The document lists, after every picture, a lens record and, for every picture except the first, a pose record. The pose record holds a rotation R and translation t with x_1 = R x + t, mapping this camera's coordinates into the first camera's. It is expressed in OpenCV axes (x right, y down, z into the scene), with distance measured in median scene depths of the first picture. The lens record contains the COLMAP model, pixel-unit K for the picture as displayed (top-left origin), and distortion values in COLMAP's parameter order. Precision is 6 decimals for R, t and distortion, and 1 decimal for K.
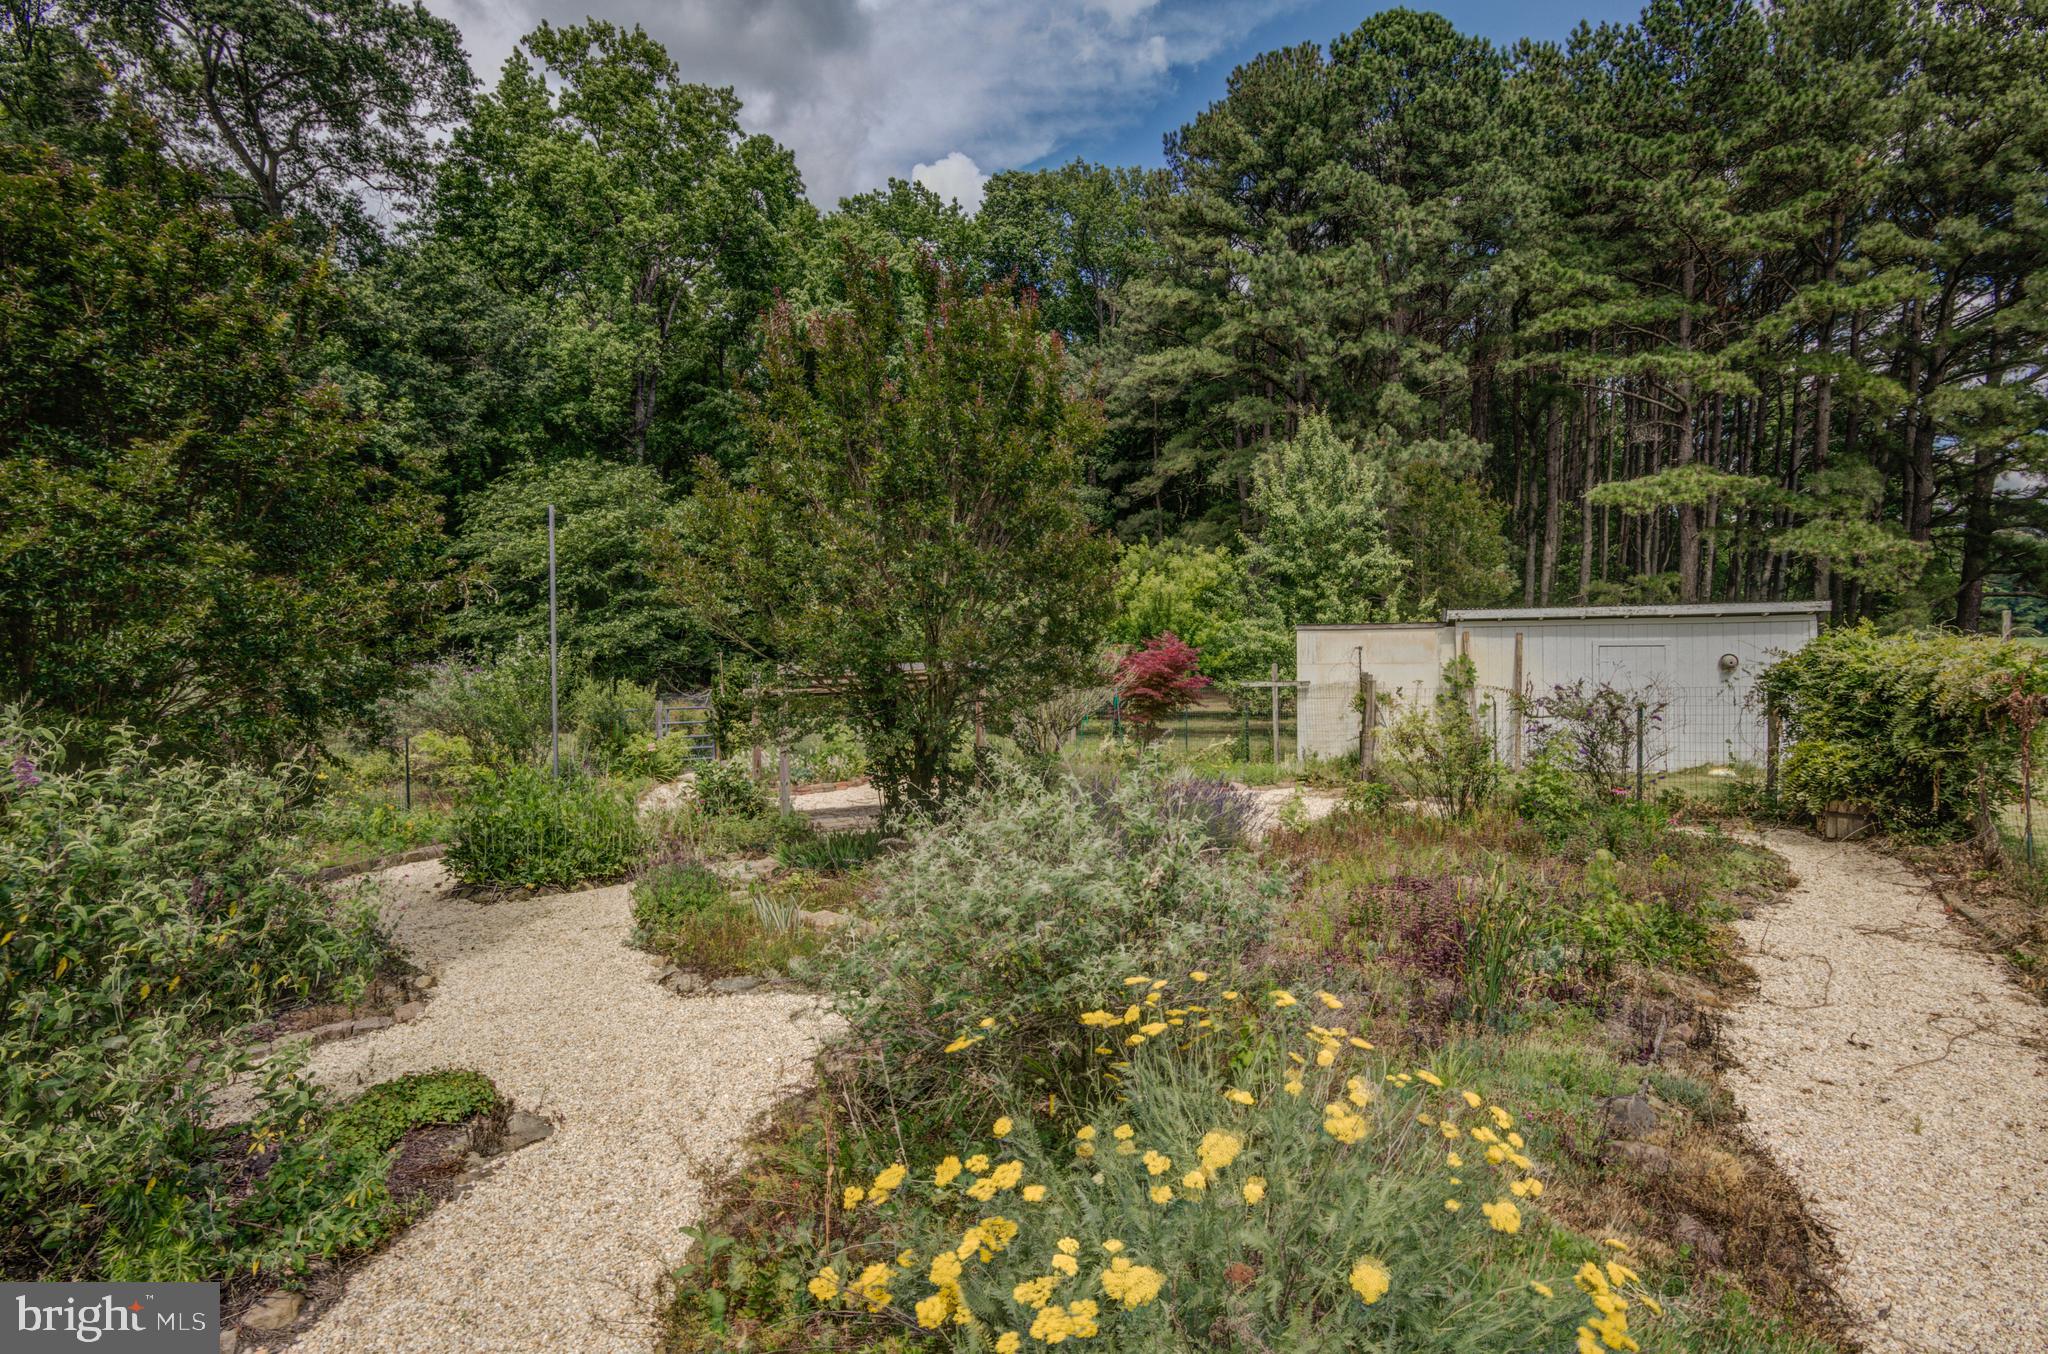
lens RADIAL K [[1046.0, 0, 1029.7], [0, 1046.0, 639.4], [0, 0, 1]] dist [-0.002583, 0.000087]
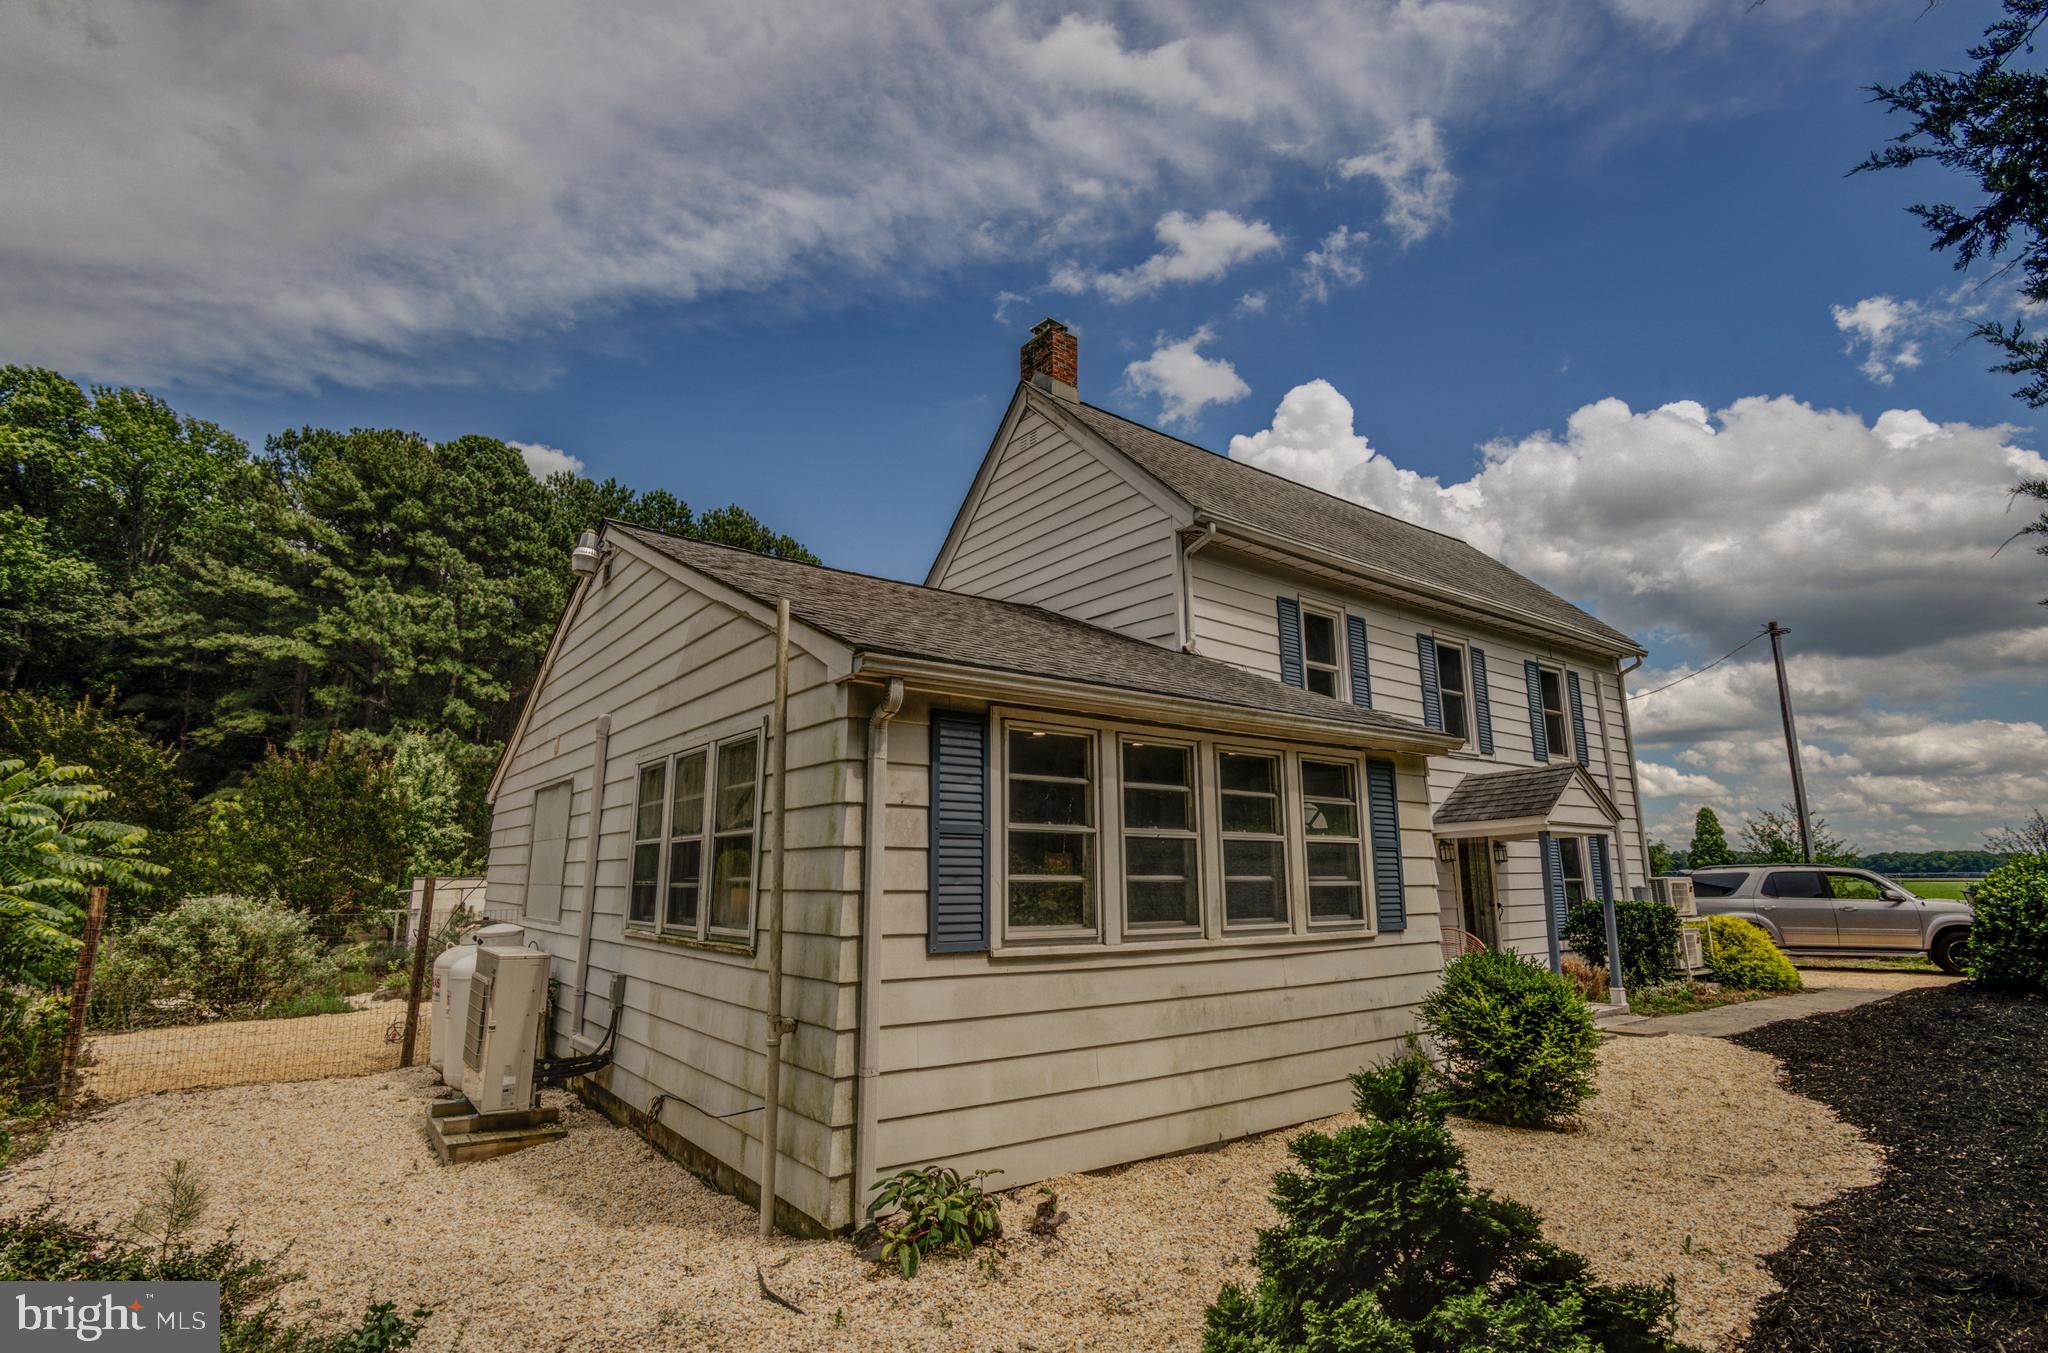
lens RADIAL K [[1010.9, 0, 1020.4], [0, 1010.9, 665.8], [0, 0, 1]] dist [-0.015710, 0.002620]
pose [[0.632755, 0.174833, 0.754357, -0.210642], [-0.008201, 0.975637, -0.219239, 0.009073], [-0.774309, 0.132538, 0.618773, -0.457607]]
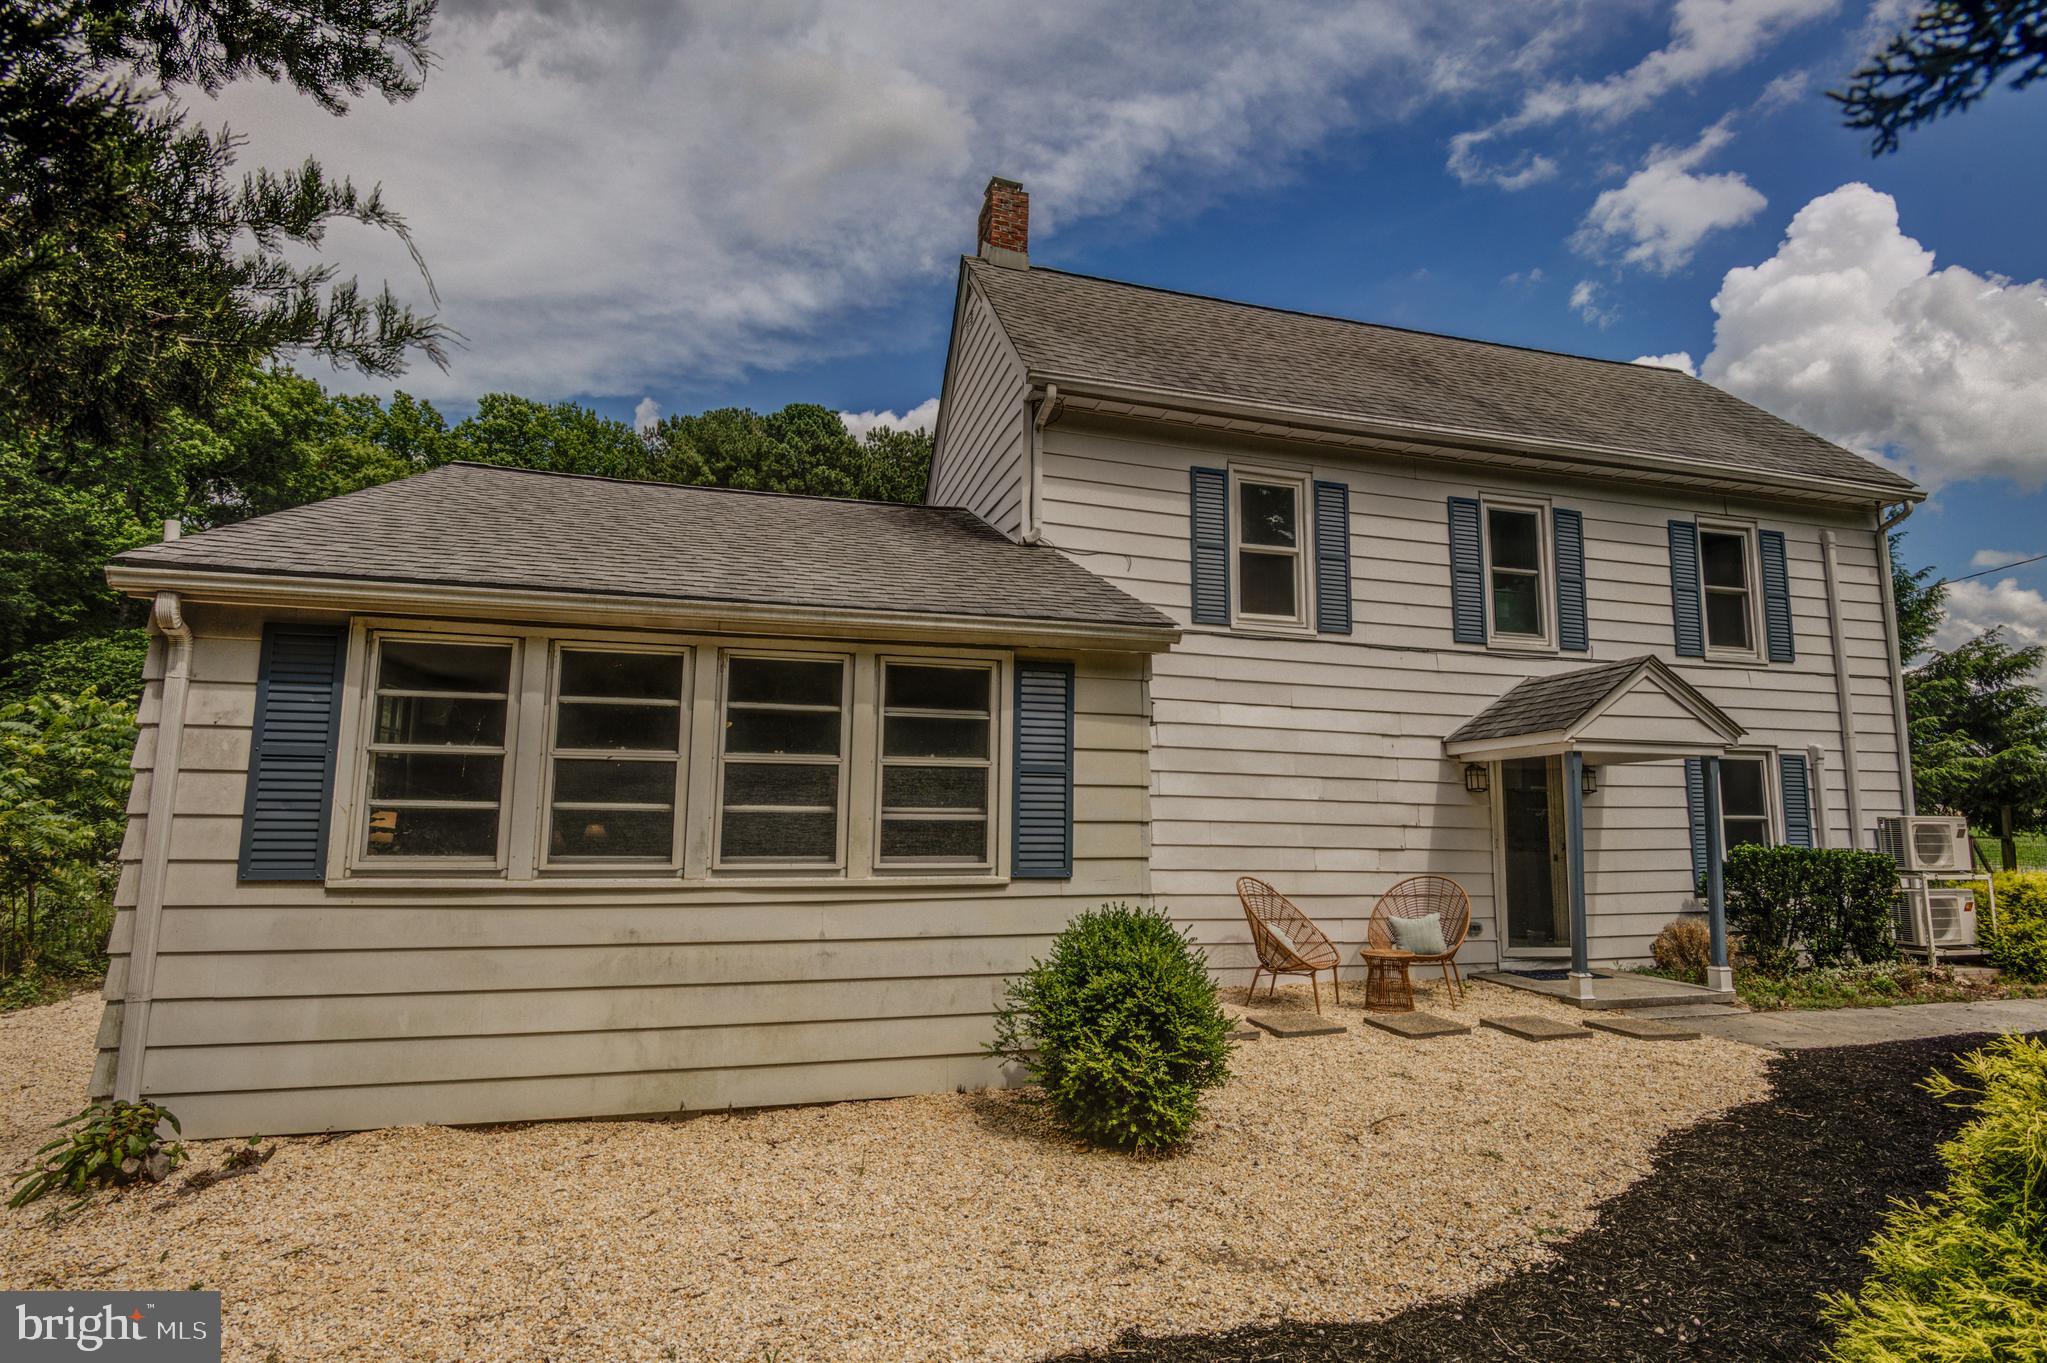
lens RADIAL K [[1007.2, 0, 1013.3], [0, 1007.2, 680.6], [0, 0, 1]] dist [-0.011533, 0.000642]
pose [[0.872428, 0.083655, 0.481529, -0.090964], [-0.024740, 0.991538, -0.127434, 0.005794], [-0.488116, 0.099264, 0.867116, -0.517853]]
